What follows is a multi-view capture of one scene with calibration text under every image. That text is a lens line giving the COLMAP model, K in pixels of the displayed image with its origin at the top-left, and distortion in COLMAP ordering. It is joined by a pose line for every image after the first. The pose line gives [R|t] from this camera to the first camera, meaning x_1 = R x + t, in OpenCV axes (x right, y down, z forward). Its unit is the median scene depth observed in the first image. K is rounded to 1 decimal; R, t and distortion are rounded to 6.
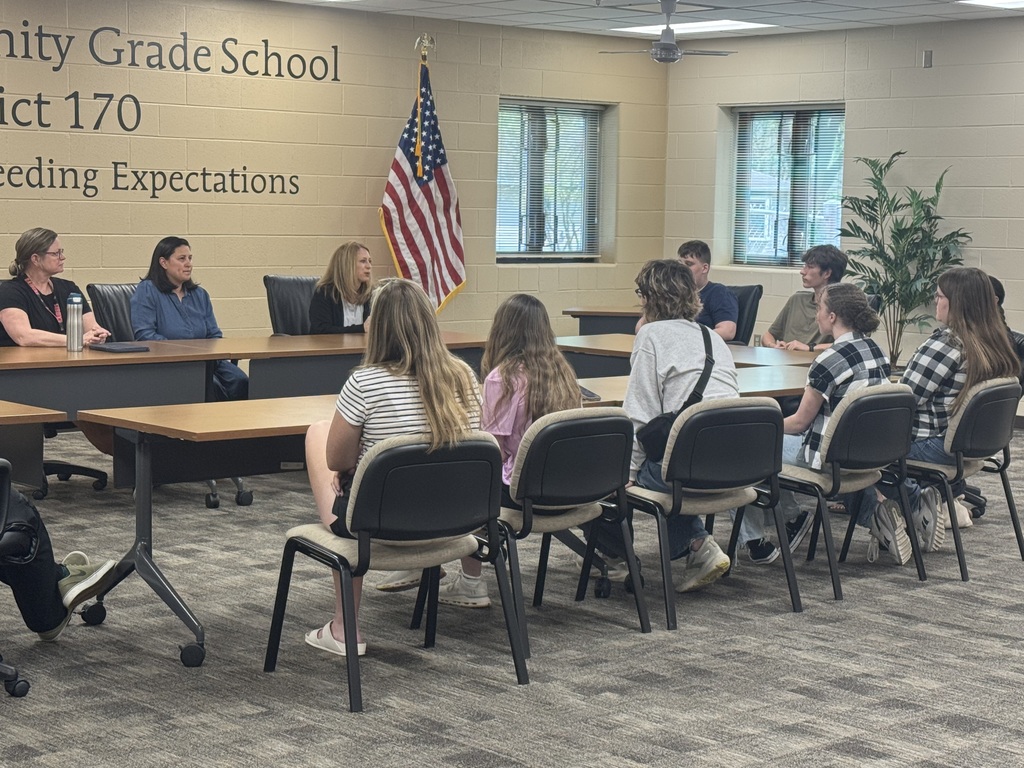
lens RADIAL K [[1914.6, 0, 512.0], [0, 1914.6, 384.0], [0, 0, 1]] dist [0.001125, -0.475558]
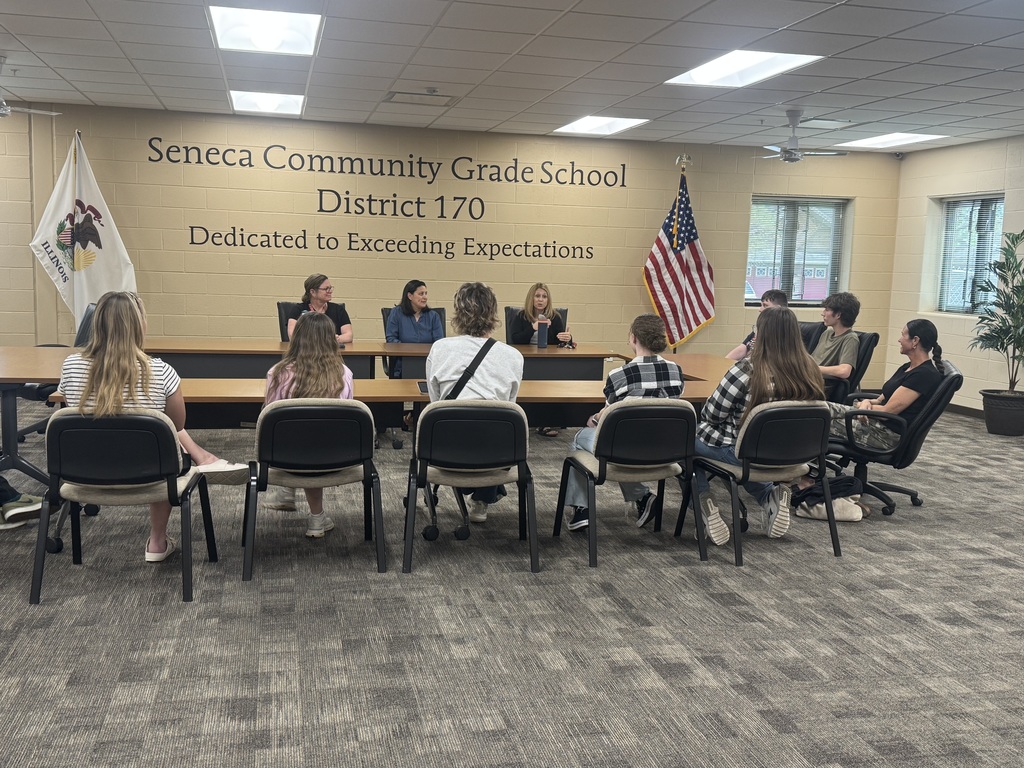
lens RADIAL K [[1035.5, 0, 512.0], [0, 1035.5, 384.0], [0, 0, 1]] dist [0.012742, -0.024169]
pose [[0.857715, 0.062302, -0.510336, 0.286274], [-0.057967, 0.998020, 0.024413, -0.012635], [0.510847, 0.008643, 0.859628, 0.233335]]
